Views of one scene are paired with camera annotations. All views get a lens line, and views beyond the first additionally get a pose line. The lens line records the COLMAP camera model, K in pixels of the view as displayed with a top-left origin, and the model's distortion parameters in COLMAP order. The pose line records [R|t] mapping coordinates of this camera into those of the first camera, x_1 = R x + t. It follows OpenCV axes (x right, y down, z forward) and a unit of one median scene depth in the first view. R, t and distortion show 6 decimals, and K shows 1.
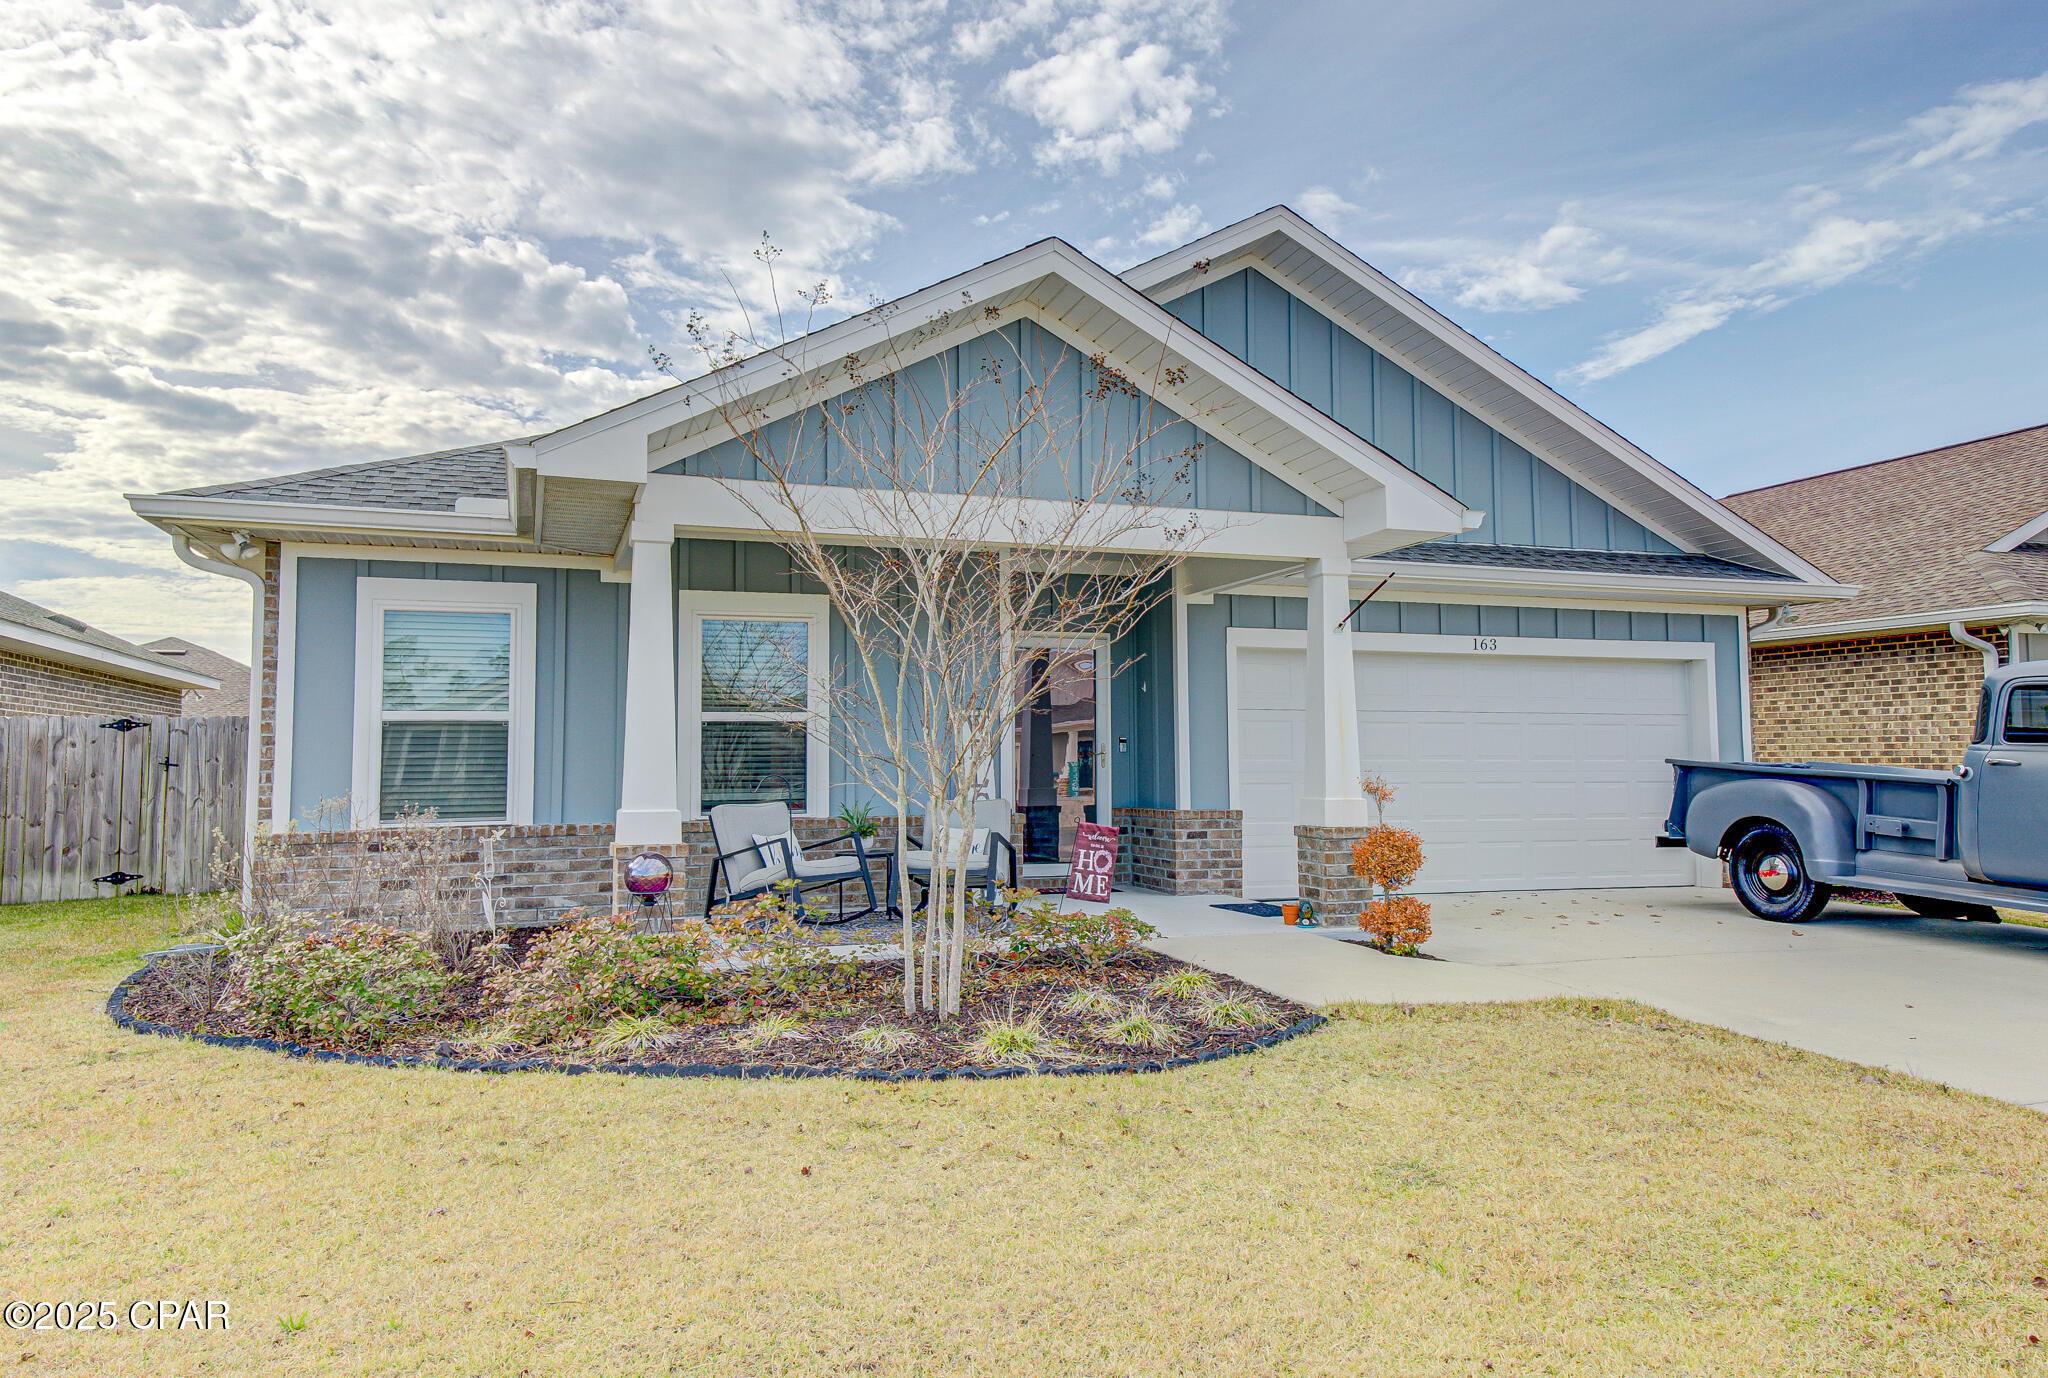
lens RADIAL K [[1365.2, 0, 1020.9], [0, 1365.2, 687.0], [0, 0, 1]] dist [0.023932, -0.000326]
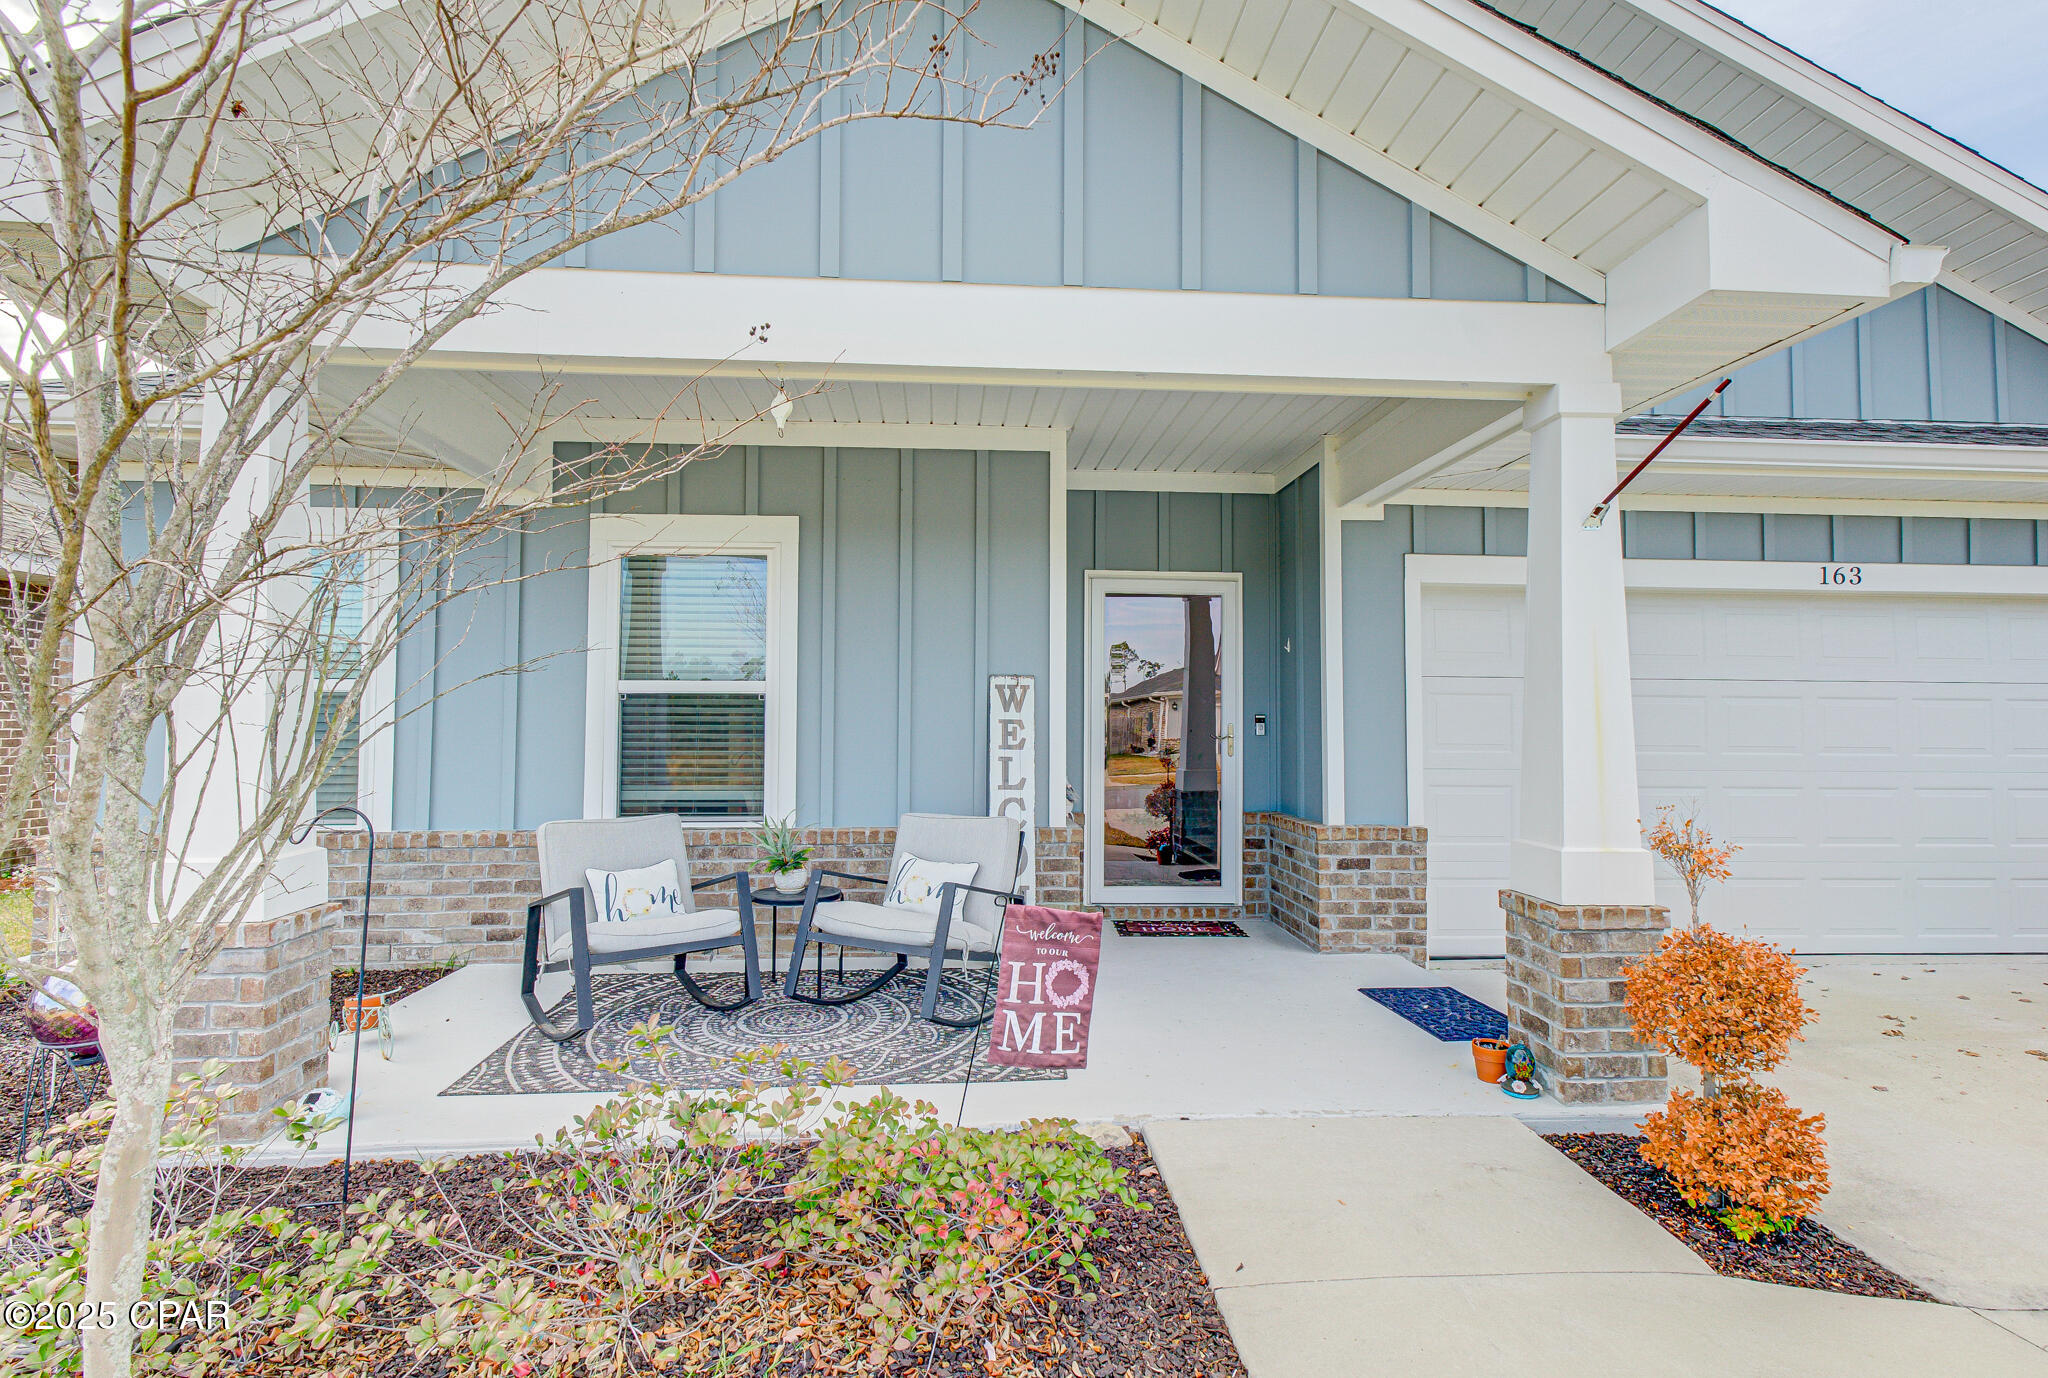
lens RADIAL K [[1039.6, 0, 1029.3], [0, 1039.6, 682.6], [0, 0, 1]] dist [0.004021, 0.005086]
pose [[0.967041, 0.002124, -0.254613, 0.121958], [0.002936, 0.999806, 0.019492, 0.010213], [0.254605, -0.019597, 0.966847, 0.543379]]
